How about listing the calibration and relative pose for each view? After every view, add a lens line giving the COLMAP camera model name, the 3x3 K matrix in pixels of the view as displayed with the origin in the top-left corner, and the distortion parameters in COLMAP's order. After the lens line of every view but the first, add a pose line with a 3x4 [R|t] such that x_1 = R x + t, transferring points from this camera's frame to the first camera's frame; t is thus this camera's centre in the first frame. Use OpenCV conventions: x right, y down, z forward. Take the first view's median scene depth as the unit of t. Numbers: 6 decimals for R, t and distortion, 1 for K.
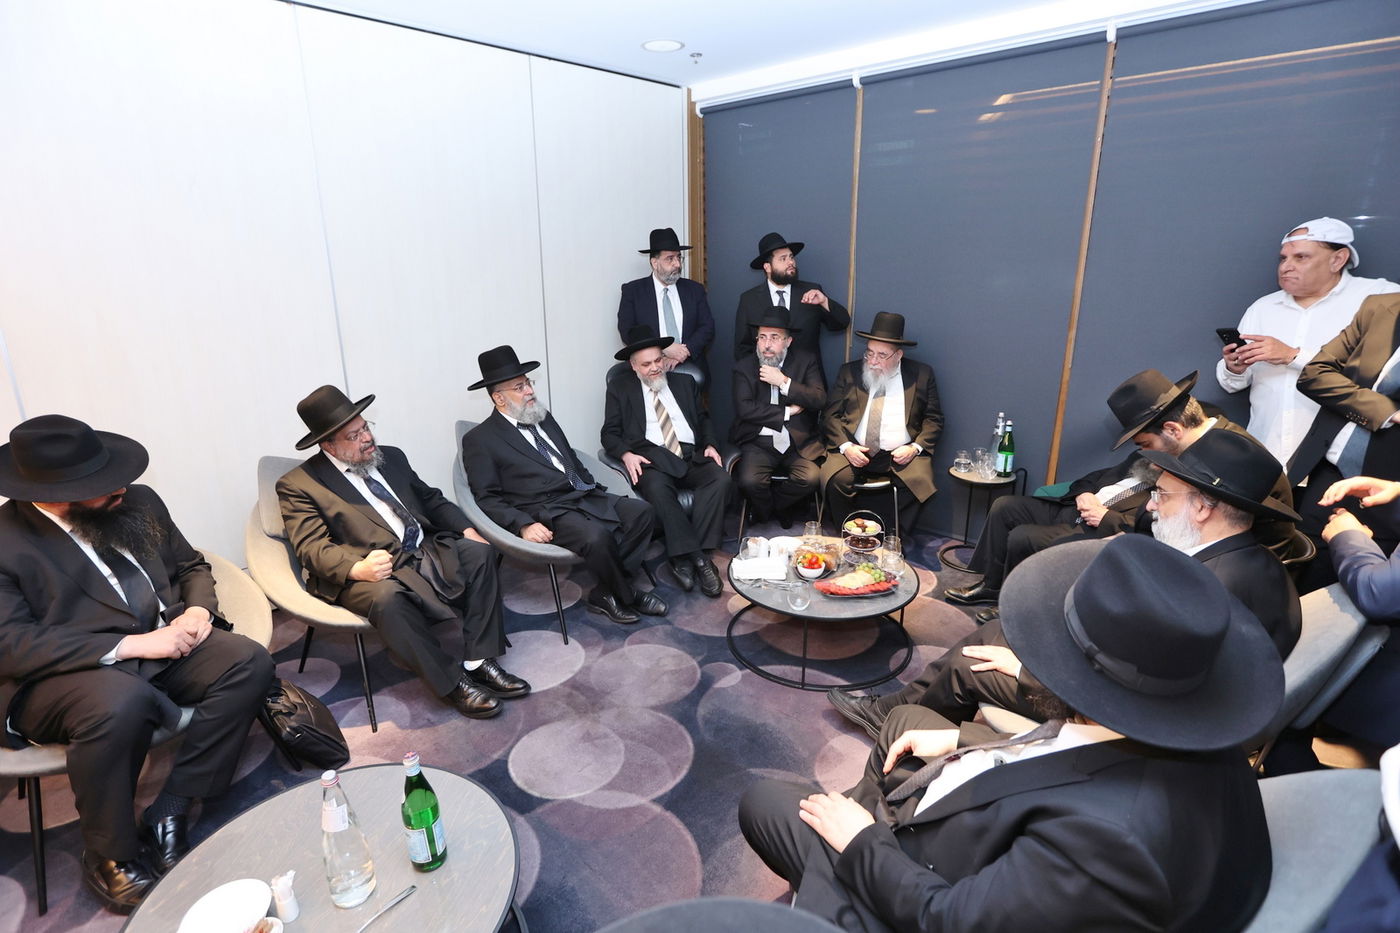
lens RADIAL K [[696.3, 0, 704.0], [0, 696.3, 457.0], [0, 0, 1]] dist [0.000032, 0.000397]
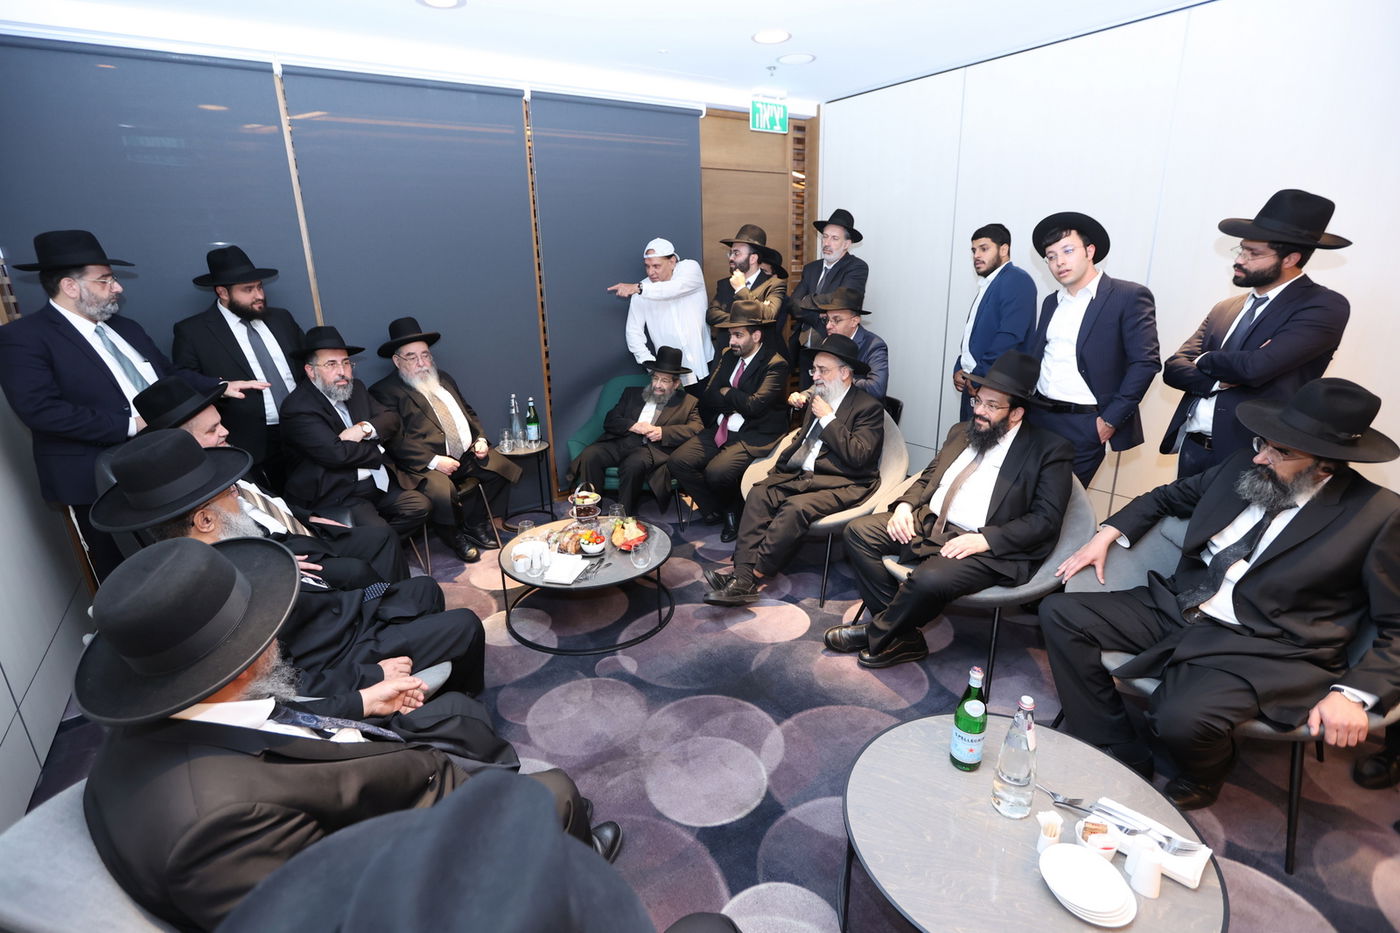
lens RADIAL K [[662.6, 0, 693.6], [0, 662.6, 467.3], [0, 0, 1]] dist [-0.052274, 0.000203]
pose [[0.210085, -0.291749, 0.933138, -0.562915], [0.287450, 0.930686, 0.226266, -0.108625], [-0.934471, 0.220696, 0.279386, 0.412113]]
